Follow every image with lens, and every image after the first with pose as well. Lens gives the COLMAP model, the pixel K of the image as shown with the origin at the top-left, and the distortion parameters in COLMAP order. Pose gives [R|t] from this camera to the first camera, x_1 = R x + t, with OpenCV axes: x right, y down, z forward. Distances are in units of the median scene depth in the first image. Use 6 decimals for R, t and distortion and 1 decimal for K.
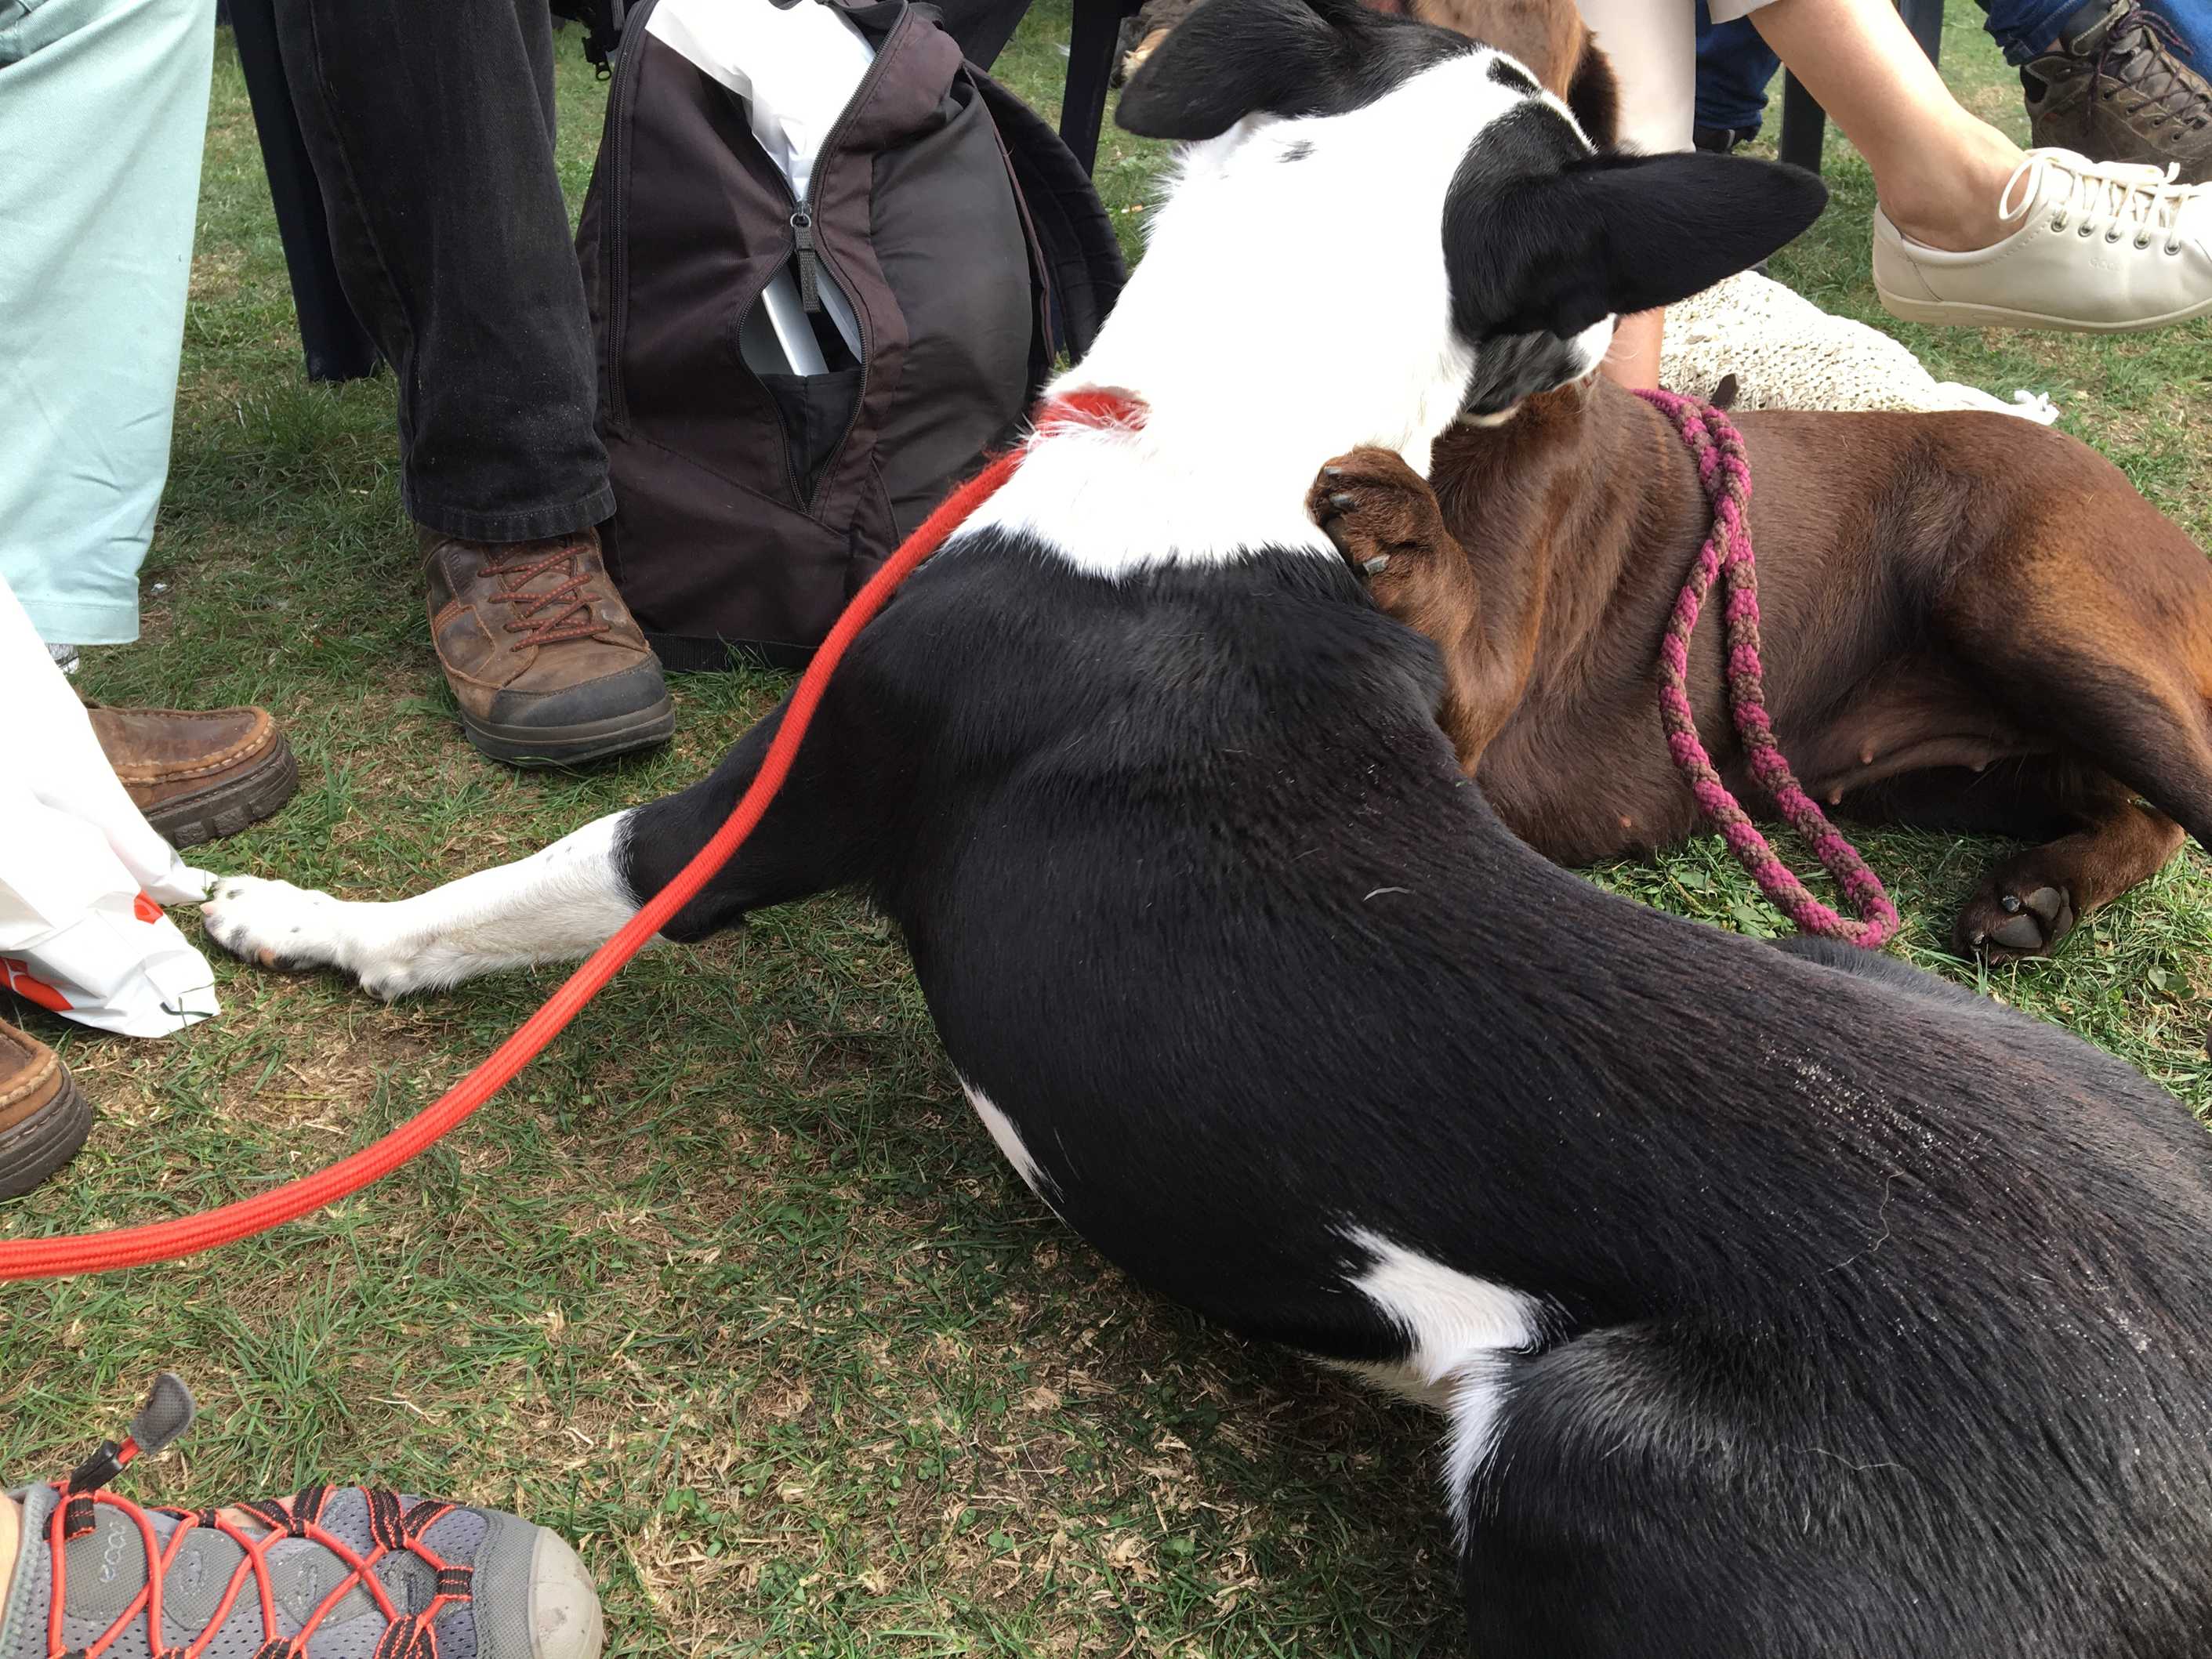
lens RADIAL K [[1889.9, 0, 1079.1], [0, 1889.9, 812.9], [0, 0, 1]] dist [0.066782, -0.089425]
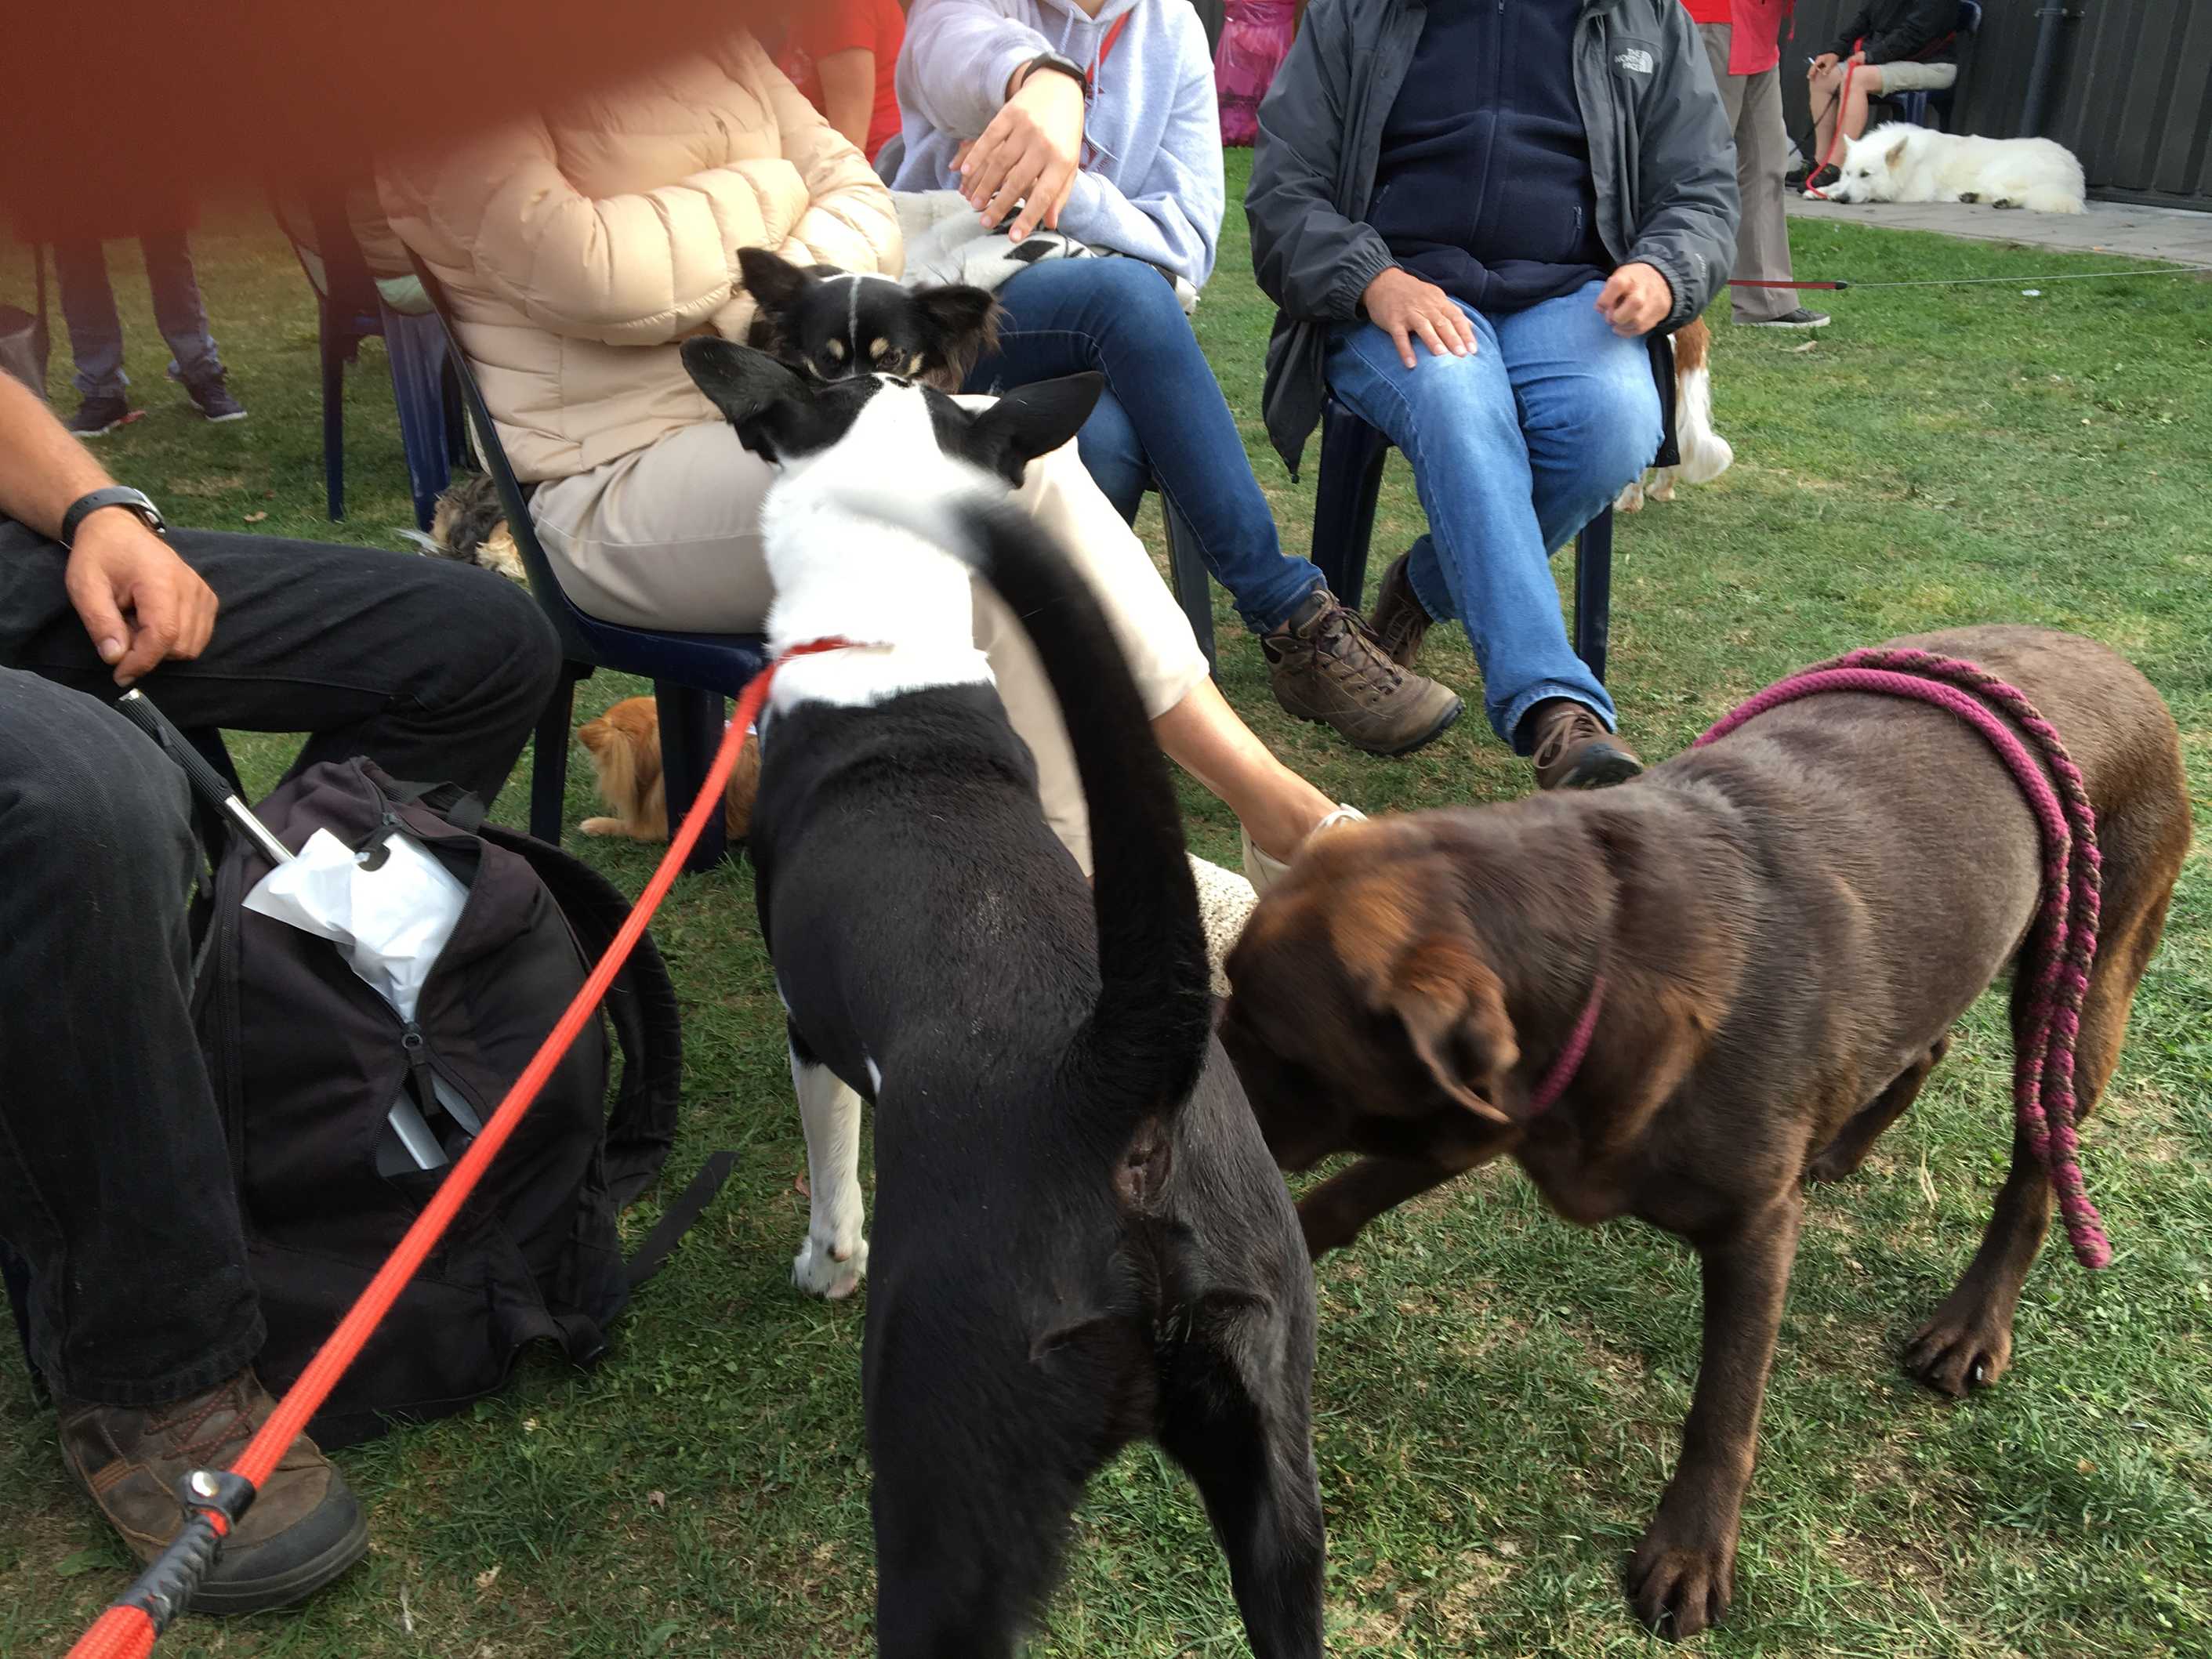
lens RADIAL K [[1889.4, 0, 1112.5], [0, 1889.4, 791.3], [0, 0, 1]] dist [0.070237, -0.096584]
pose [[0.922688, -0.152590, 0.354067, -0.143236], [0.201202, 0.973950, -0.104591, -0.256430], [-0.328884, 0.167744, 0.929353, -0.230376]]
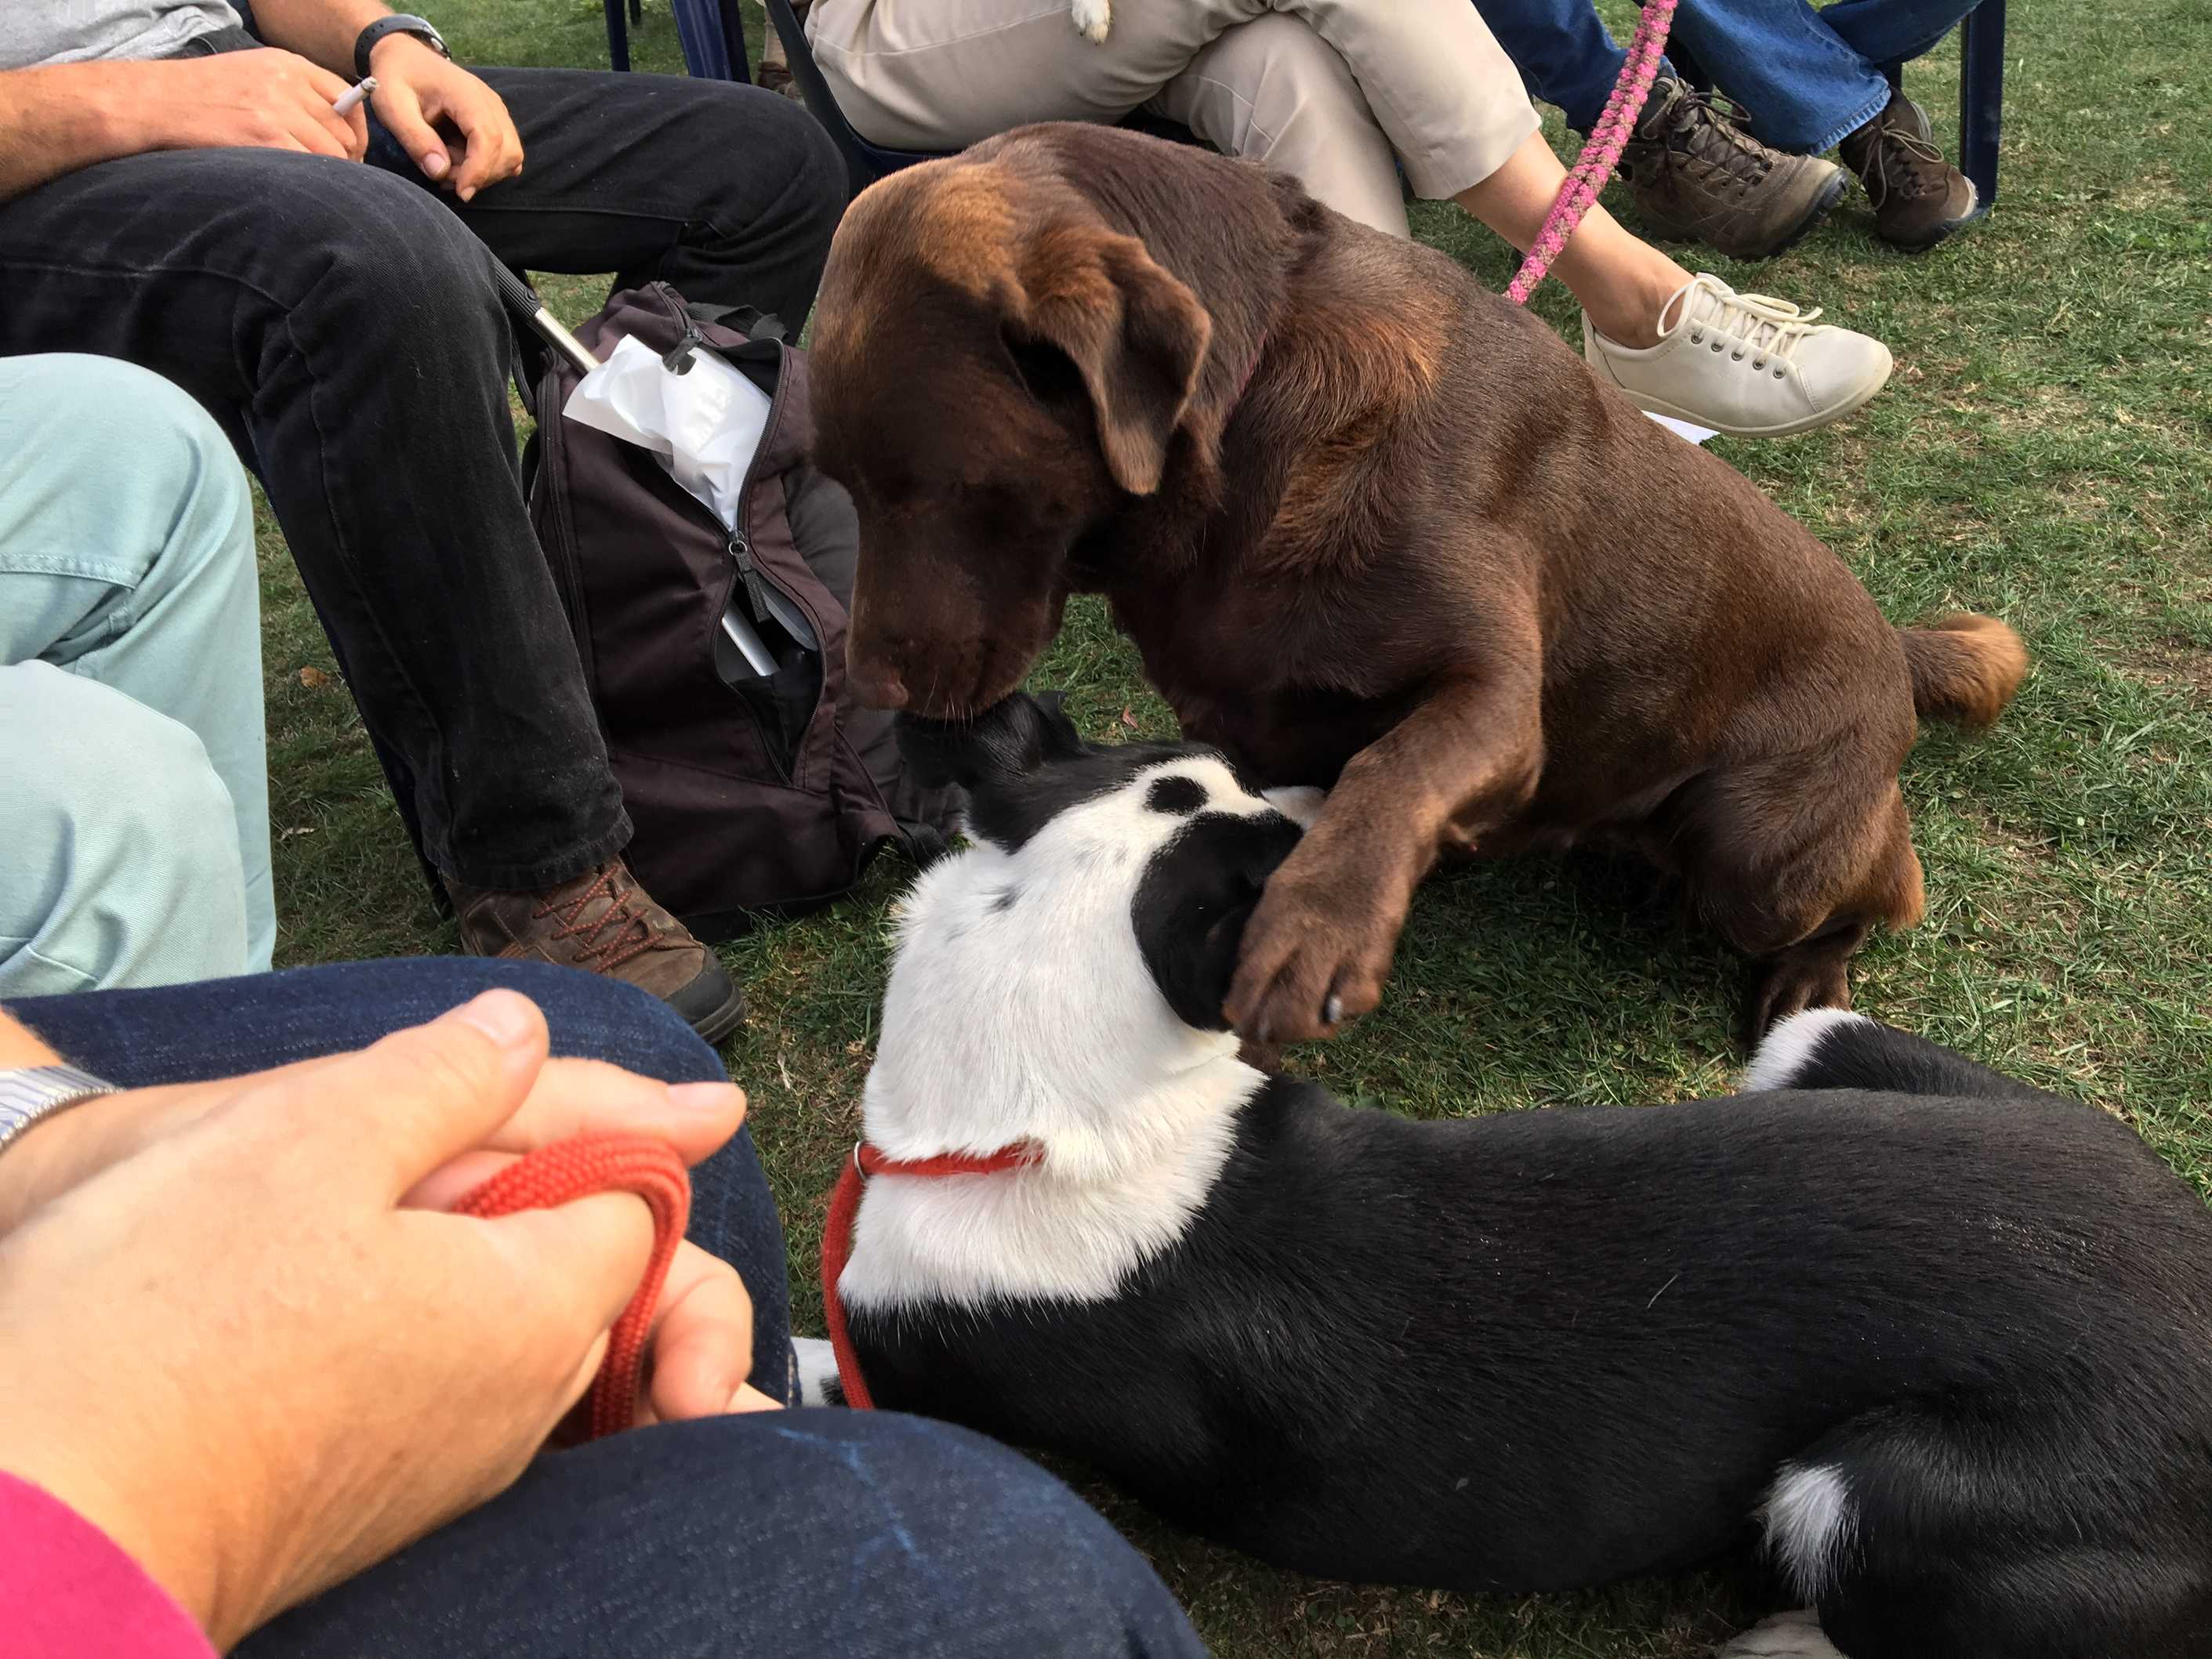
lens RADIAL K [[1882.6, 0, 1095.6], [0, 1882.6, 819.6], [0, 0, 1]] dist [0.077908, -0.107731]
pose [[0.957725, -0.243108, 0.153823, -0.157679], [0.240998, 0.969981, 0.032507, -0.139369], [-0.157108, 0.005938, 0.987563, -0.161725]]
